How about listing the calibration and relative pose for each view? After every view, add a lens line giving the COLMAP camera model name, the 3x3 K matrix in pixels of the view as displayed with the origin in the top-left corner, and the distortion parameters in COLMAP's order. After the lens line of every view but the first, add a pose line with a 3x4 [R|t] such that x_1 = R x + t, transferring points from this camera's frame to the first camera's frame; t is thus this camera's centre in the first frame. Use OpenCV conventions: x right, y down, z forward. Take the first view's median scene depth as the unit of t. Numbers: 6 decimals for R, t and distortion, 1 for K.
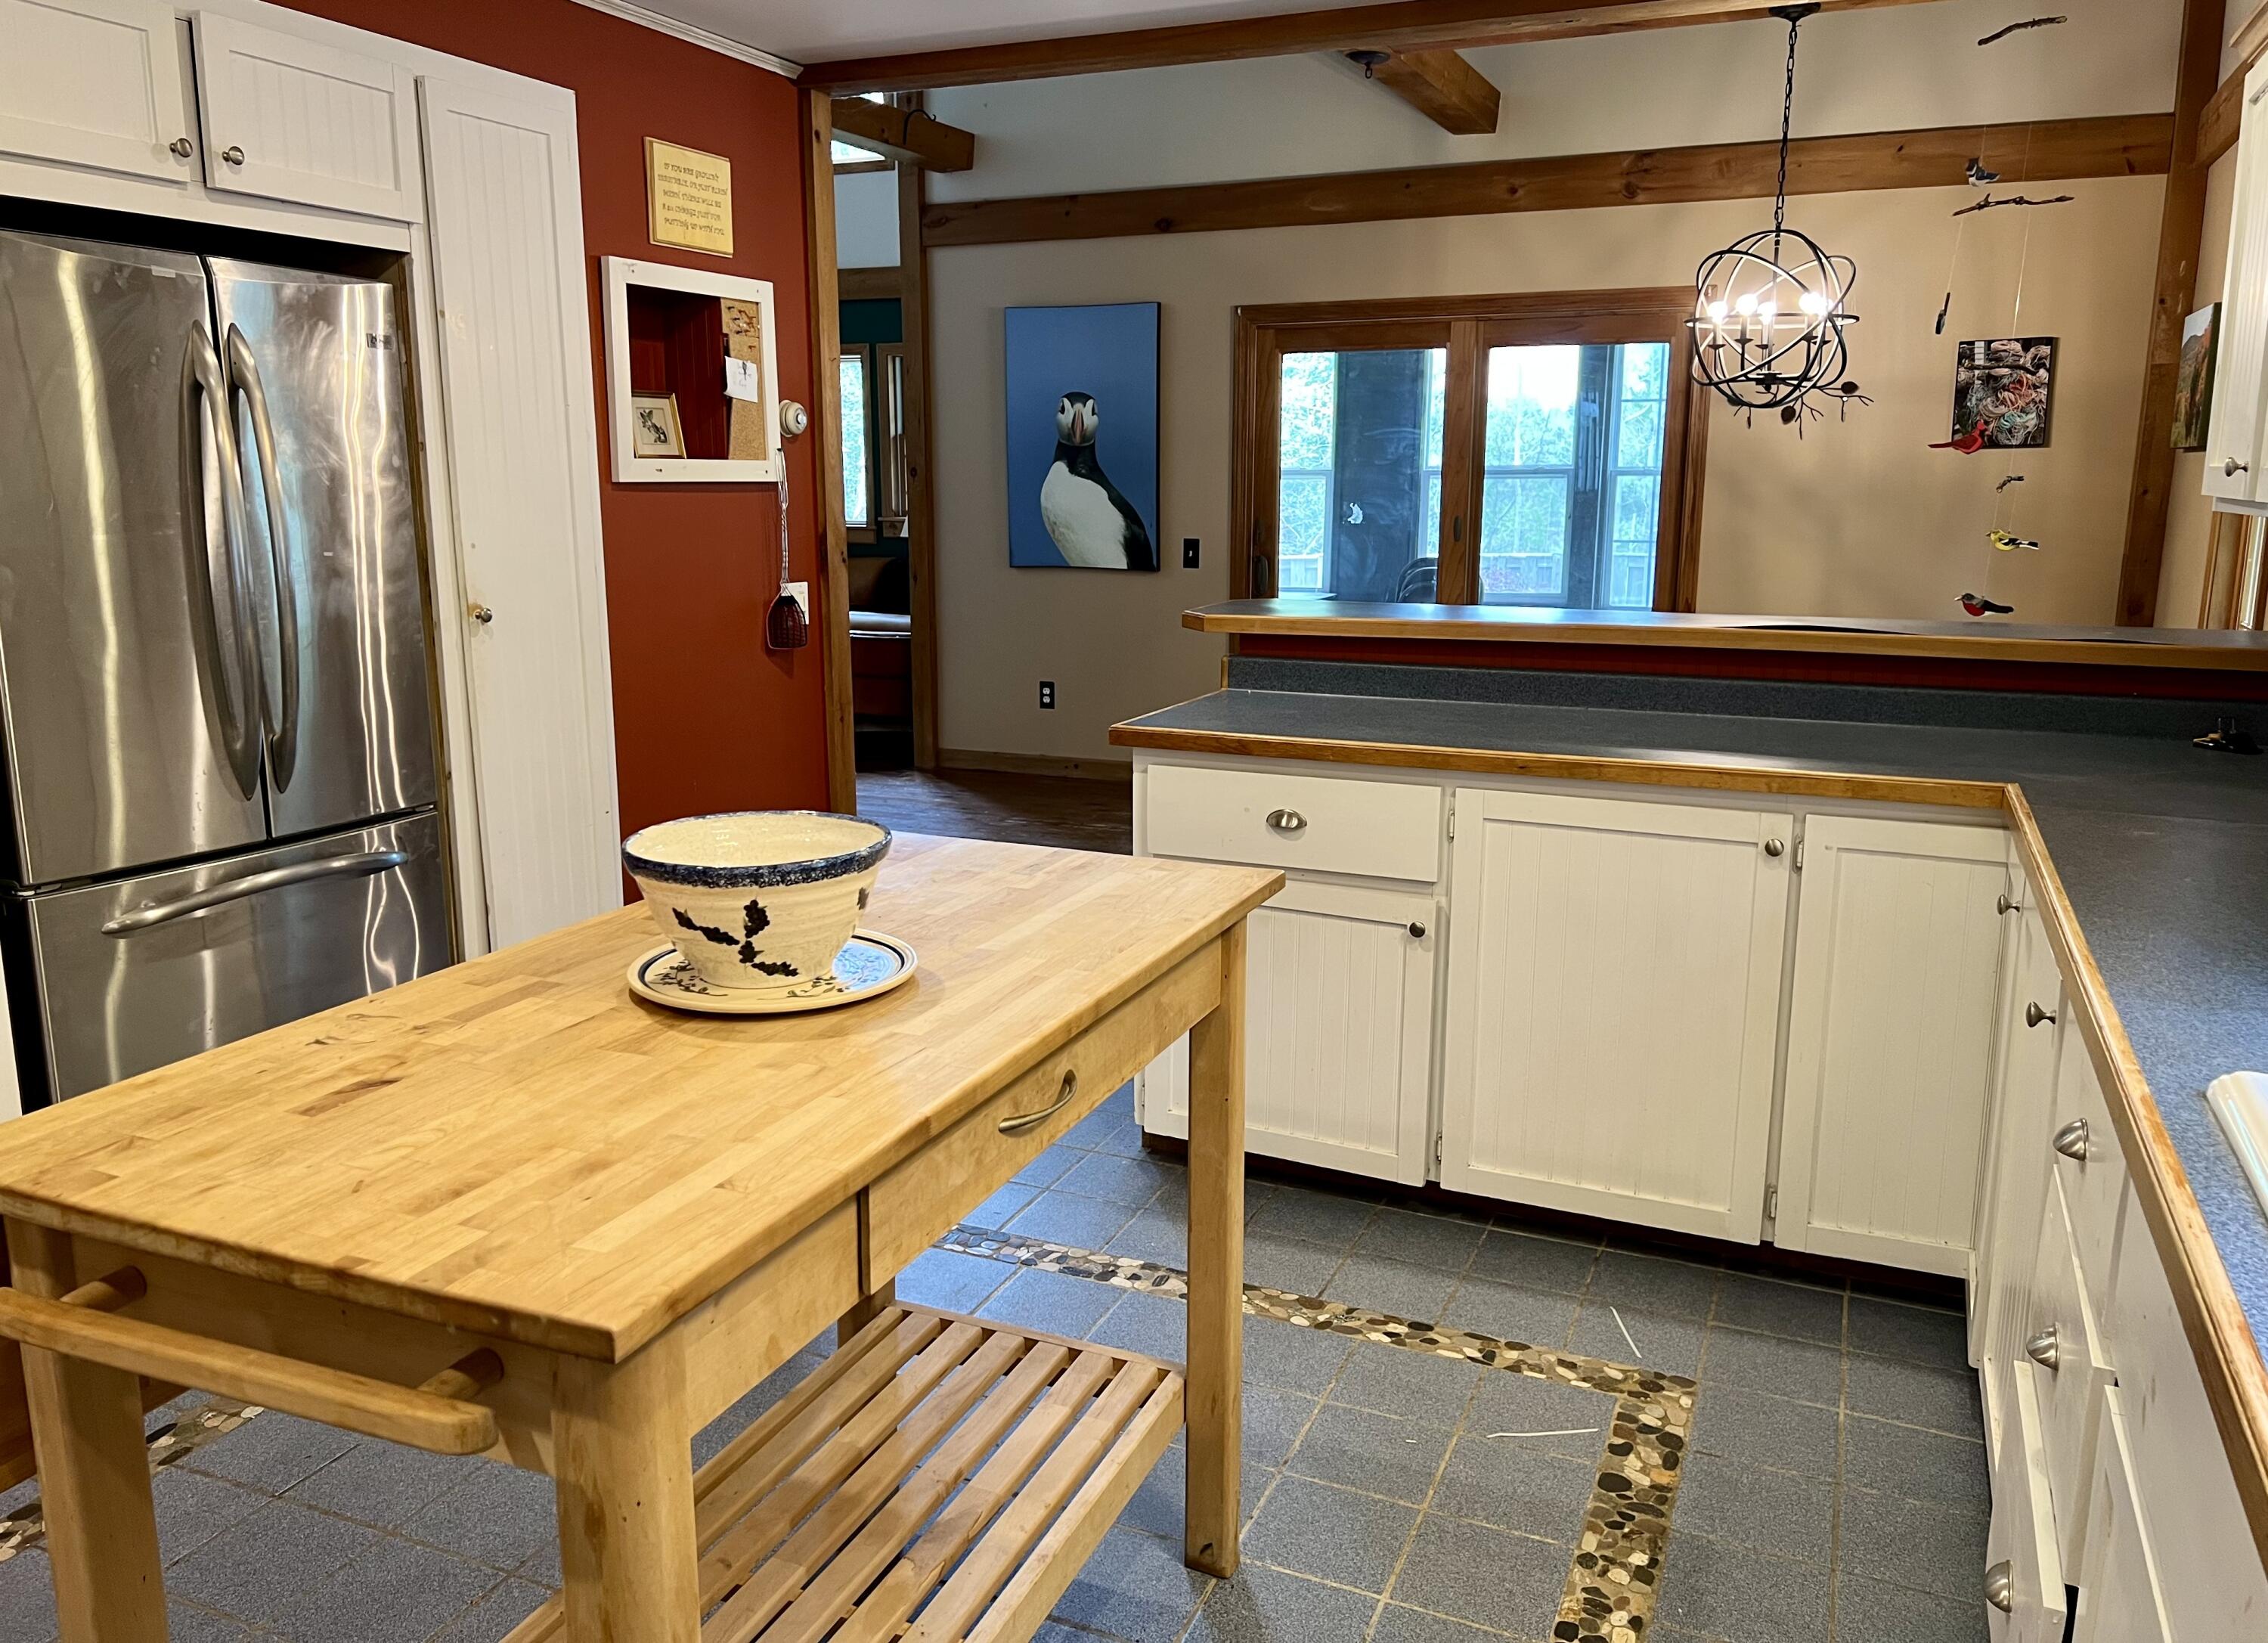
lens RADIAL K [[1708.8, 0, 1113.8], [0, 1708.8, 821.9], [0, 0, 1]] dist [0.029140, -0.018626]
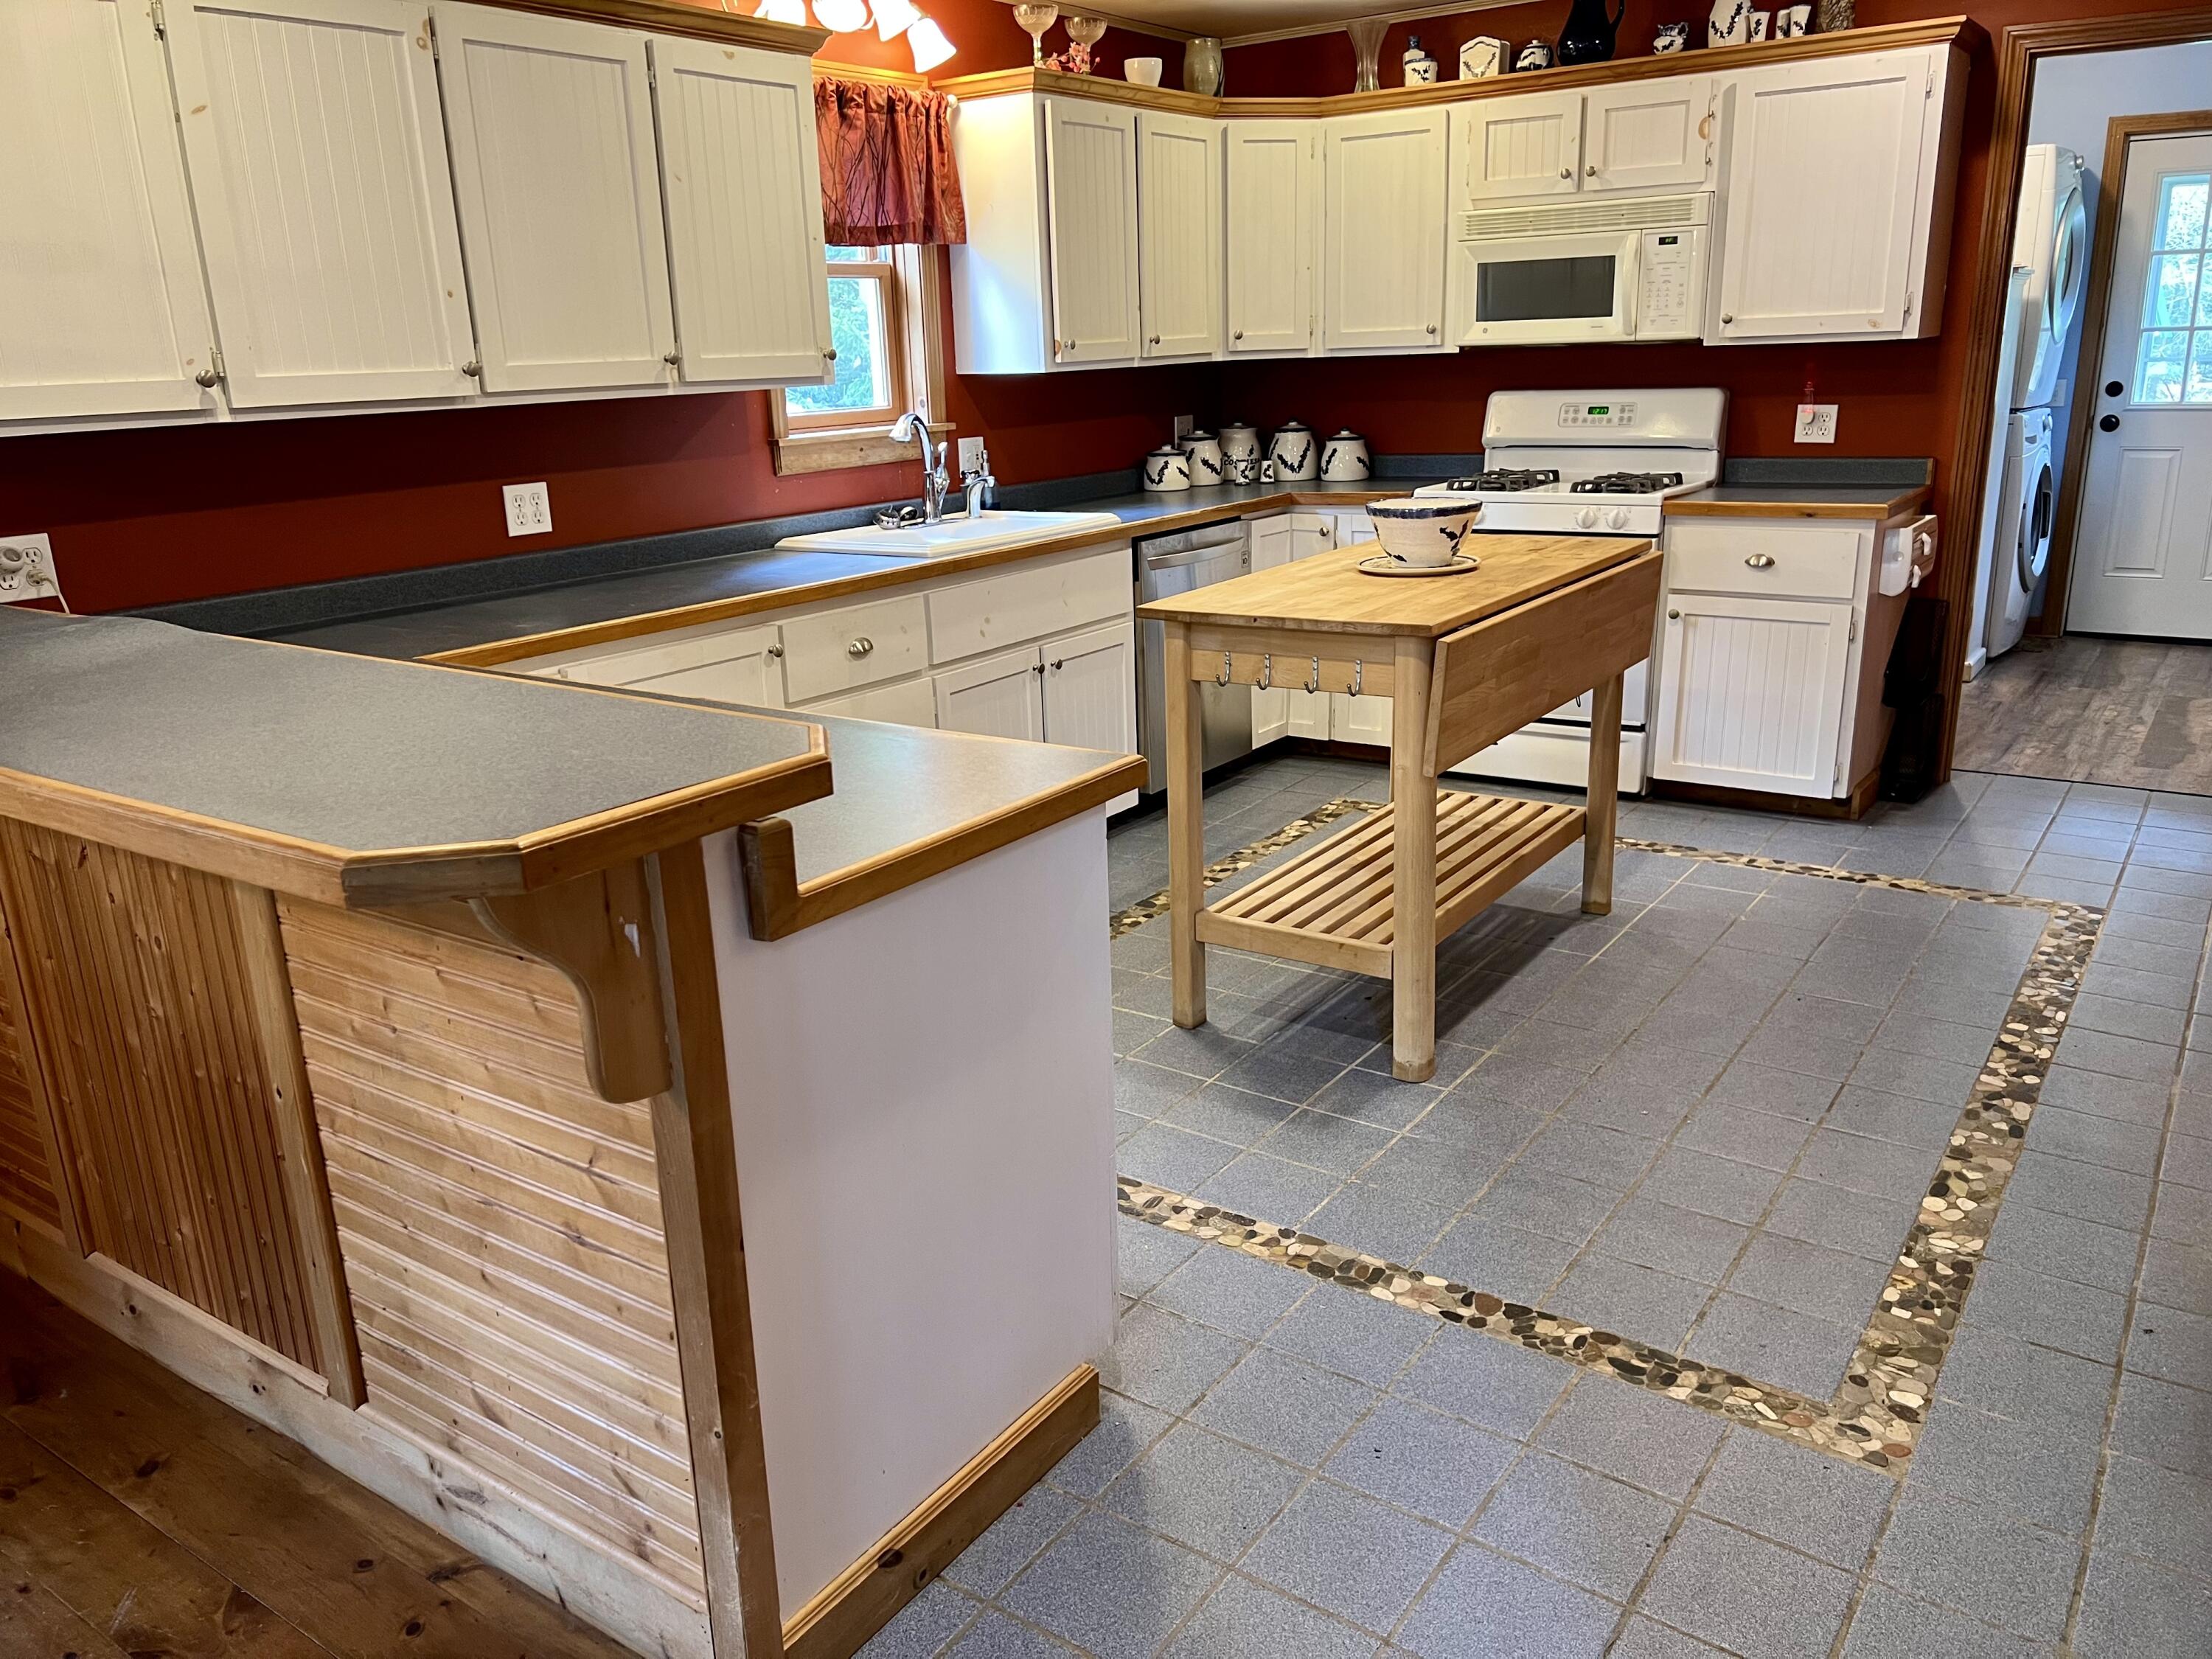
lens RADIAL K [[1671.6, 0, 1097.0], [0, 1671.6, 815.4], [0, 0, 1]] dist [0.051857, -0.066372]
pose [[-0.981051, -0.024964, 0.192137, -0.075850], [0.069004, 0.881623, 0.466883, -0.238714], [-0.181047, 0.471294, -0.863194, 1.093544]]
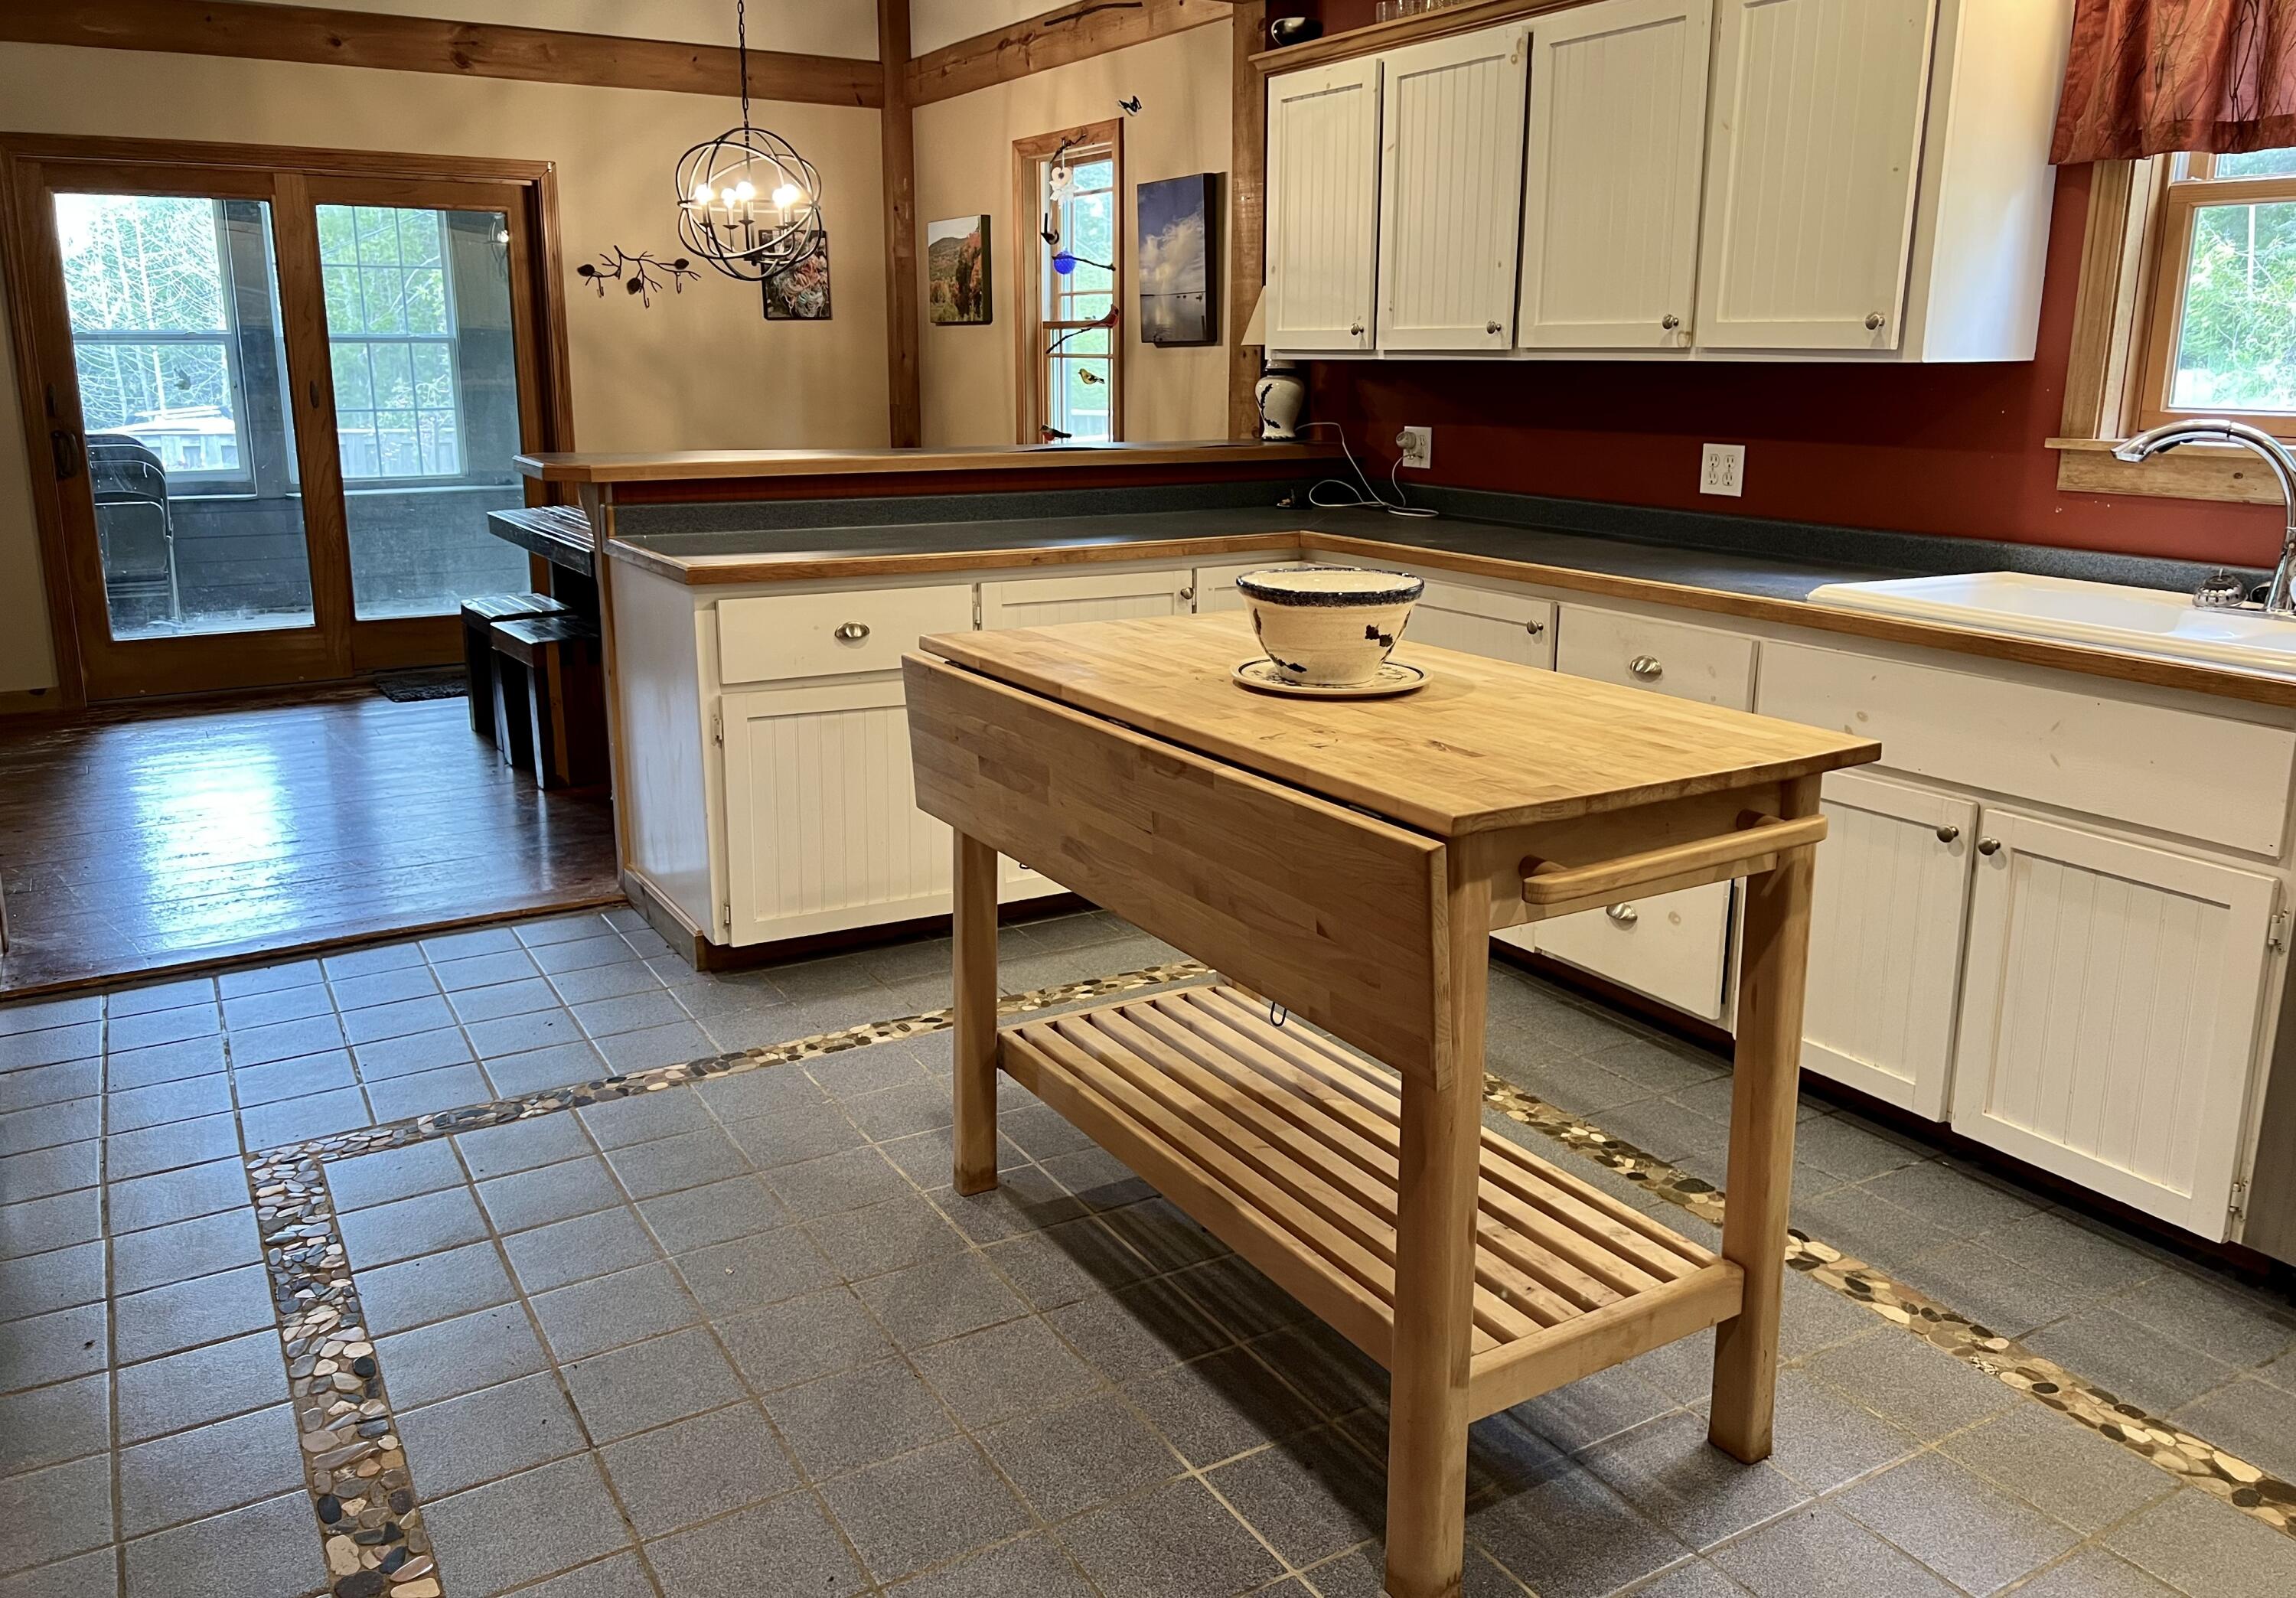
lens RADIAL K [[1717.3, 0, 1149.4], [0, 1717.3, 780.2], [0, 0, 1]] dist [0.032541, -0.022491]
pose [[0.573706, -0.200253, 0.794204, -0.488092], [0.165650, 0.977982, 0.126931, -0.011100], [-0.802136, 0.058739, 0.594246, 0.101320]]
